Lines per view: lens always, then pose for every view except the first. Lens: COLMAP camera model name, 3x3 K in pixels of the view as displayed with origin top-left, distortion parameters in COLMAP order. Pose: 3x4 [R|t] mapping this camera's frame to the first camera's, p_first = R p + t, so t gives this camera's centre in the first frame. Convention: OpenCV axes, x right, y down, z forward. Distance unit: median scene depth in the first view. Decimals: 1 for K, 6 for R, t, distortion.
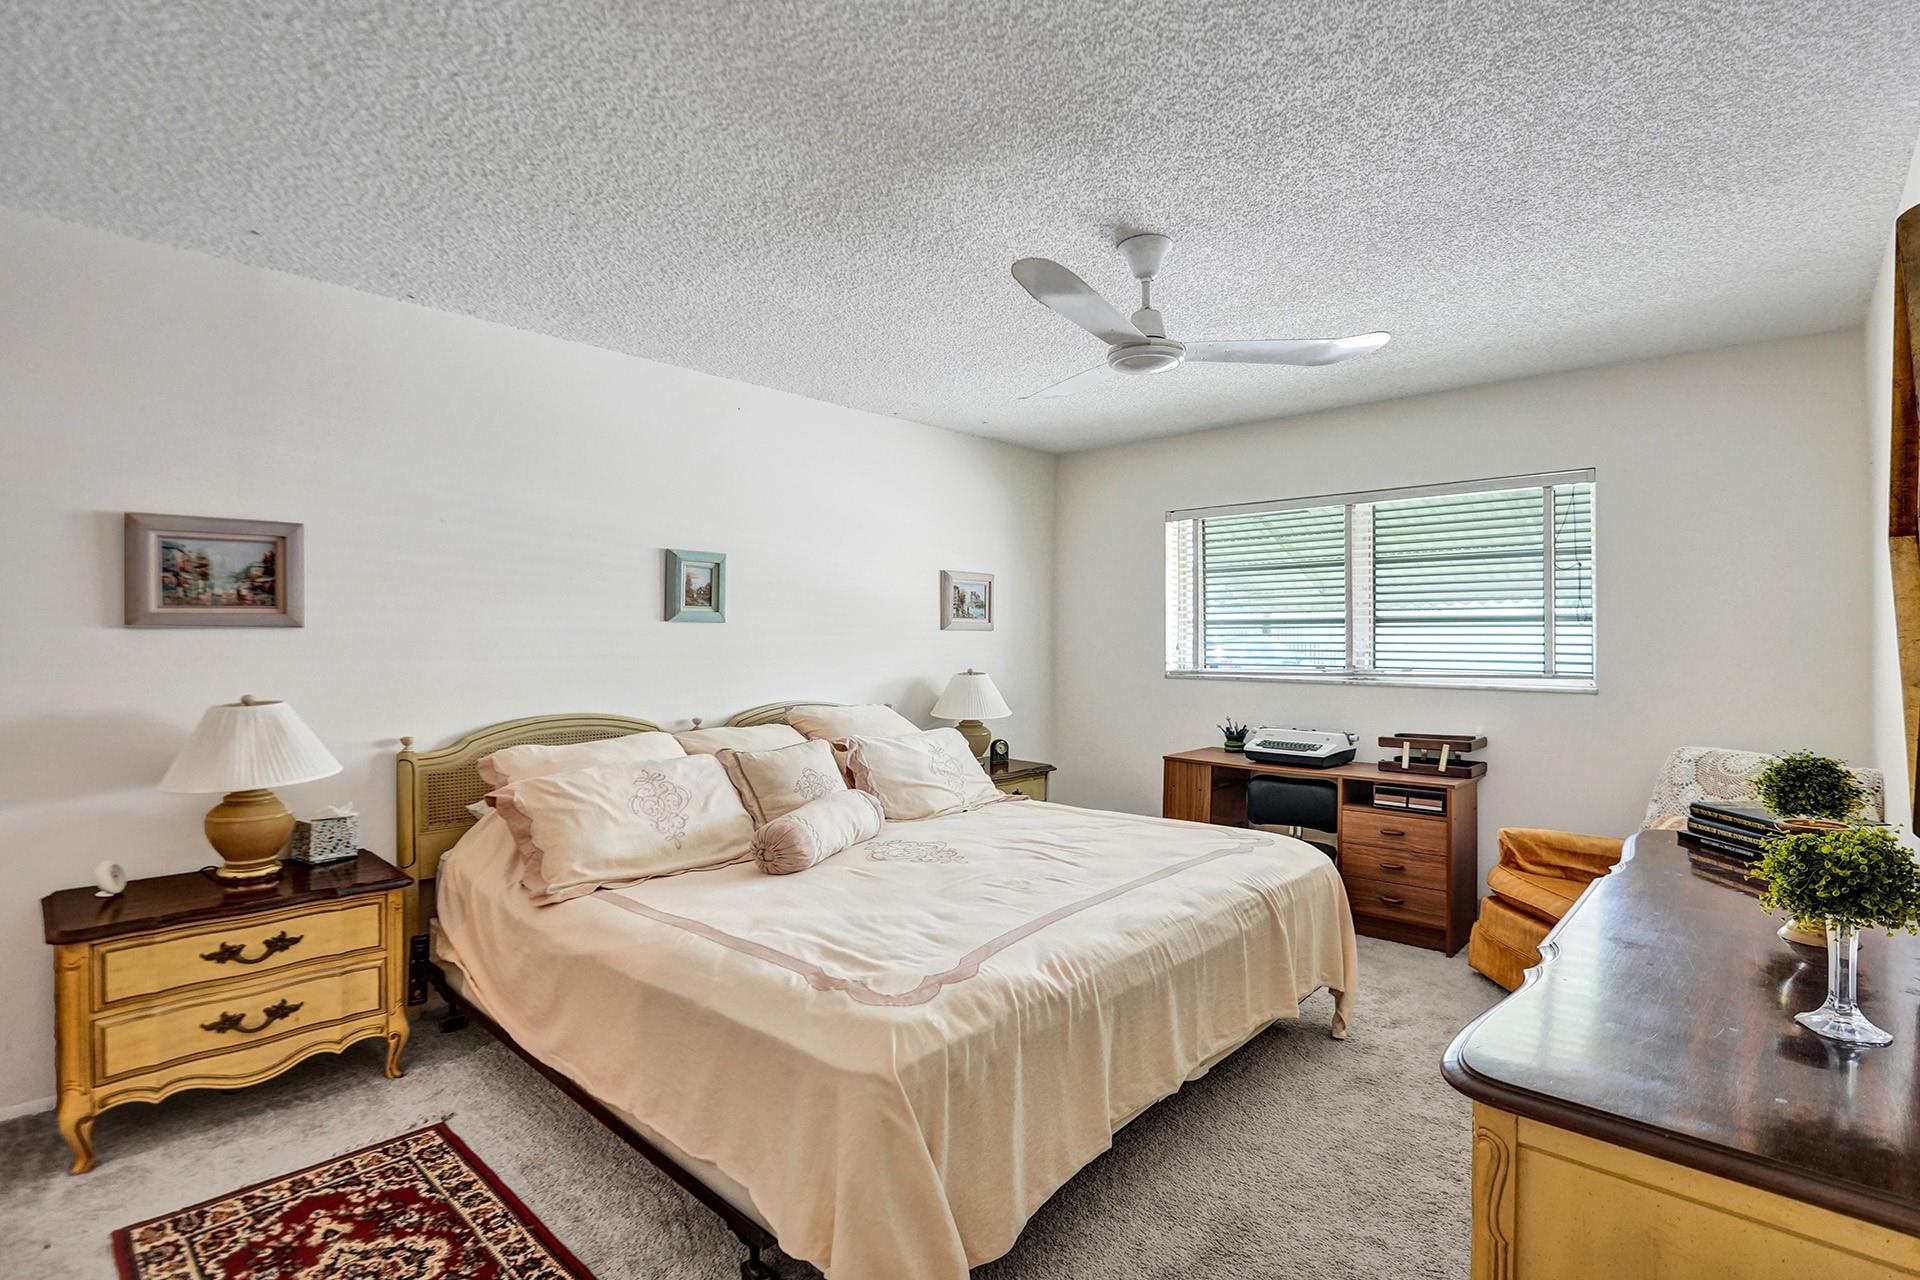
lens RADIAL K [[916.5, 0, 952.0], [0, 916.5, 635.1], [0, 0, 1]] dist [-0.027640, 0.002543]
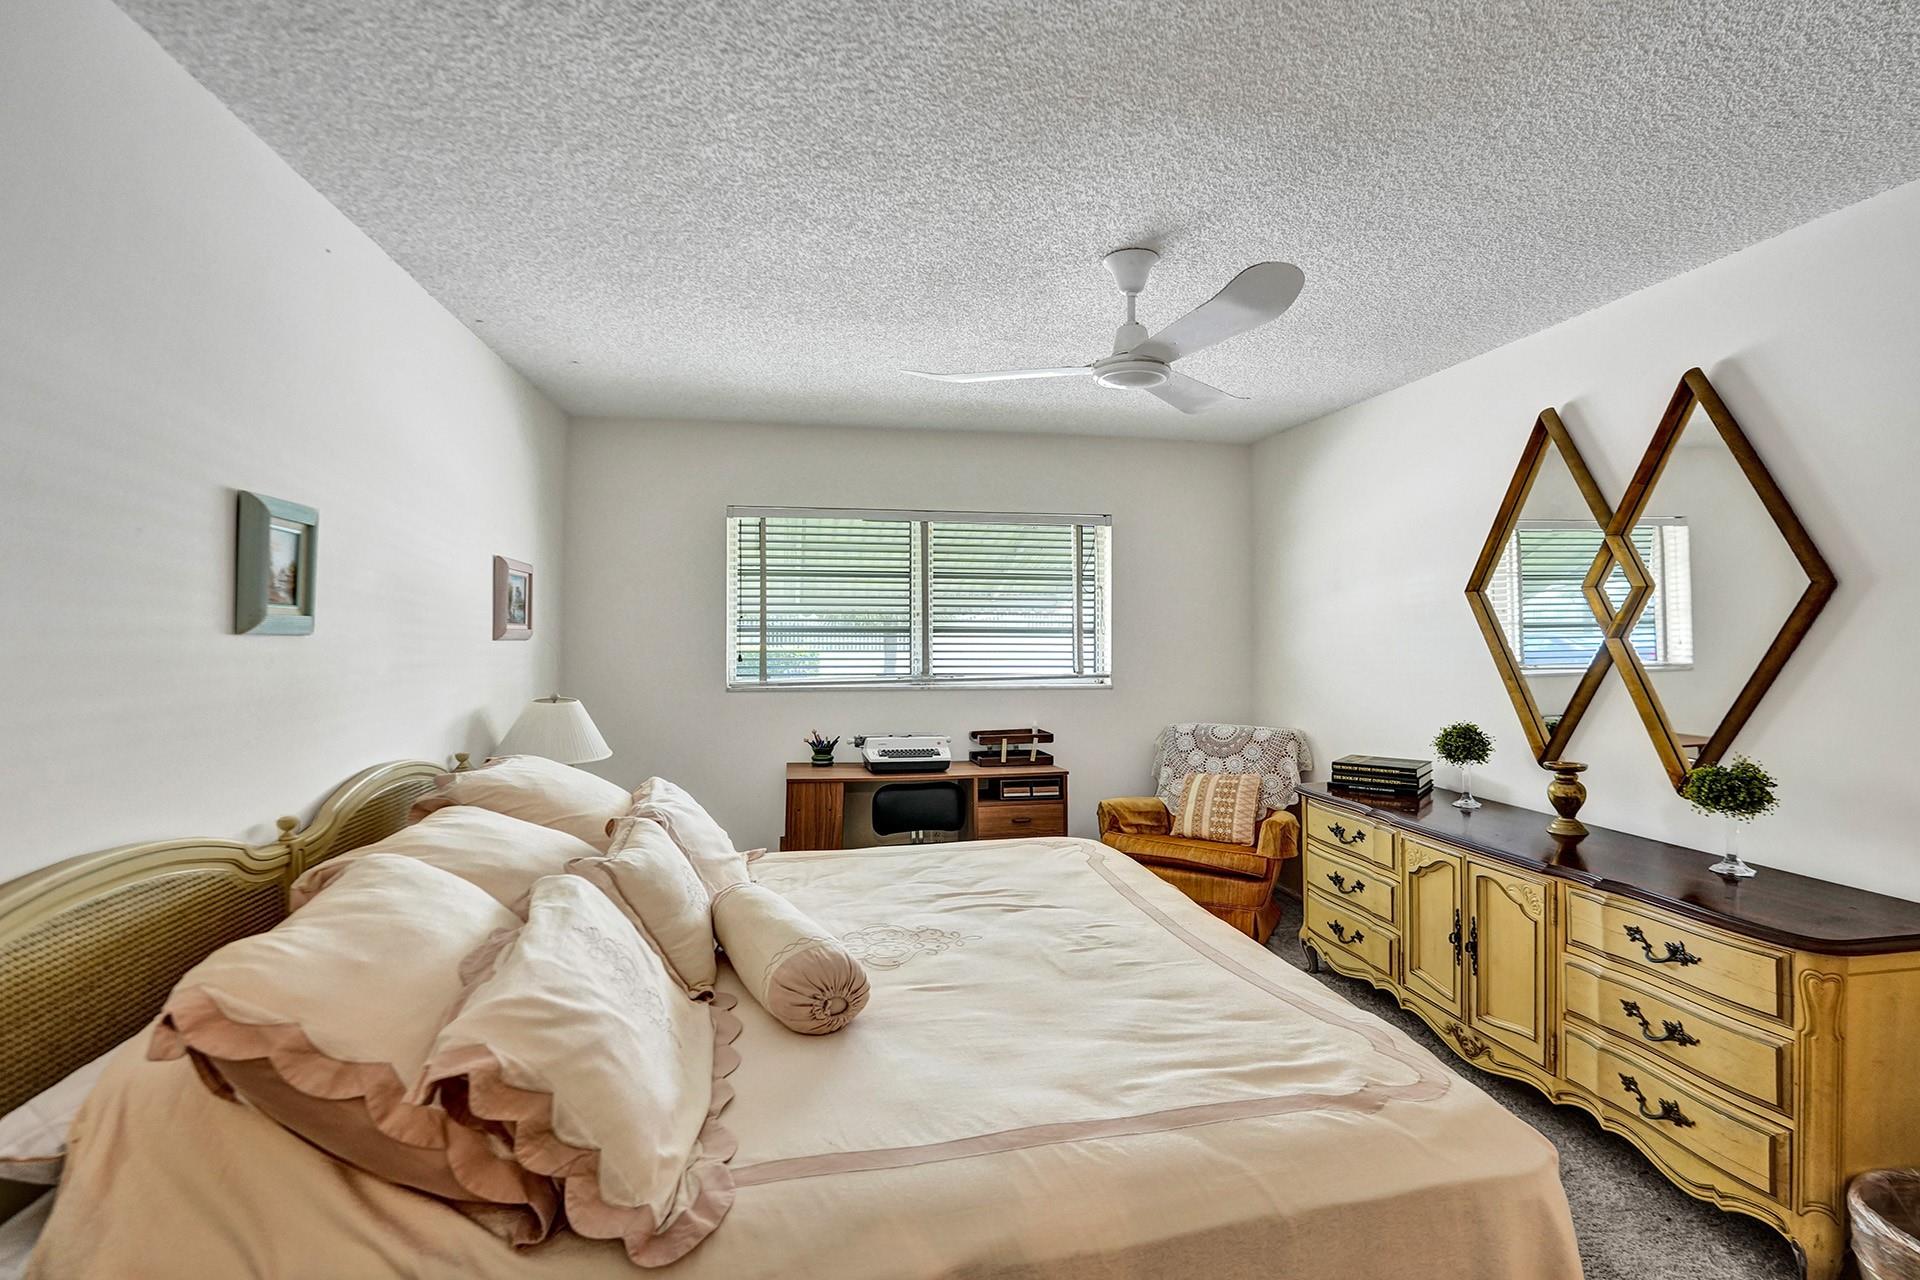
lens RADIAL K [[916.5, 0, 956.4], [0, 916.5, 630.5], [0, 0, 1]] dist [-0.027640, 0.002543]
pose [[0.596621, 0.001678, 0.802521, -0.466052], [-0.001089, 0.999999, -0.001282, -0.016499], [-0.802522, -0.000109, 0.596622, 0.379402]]
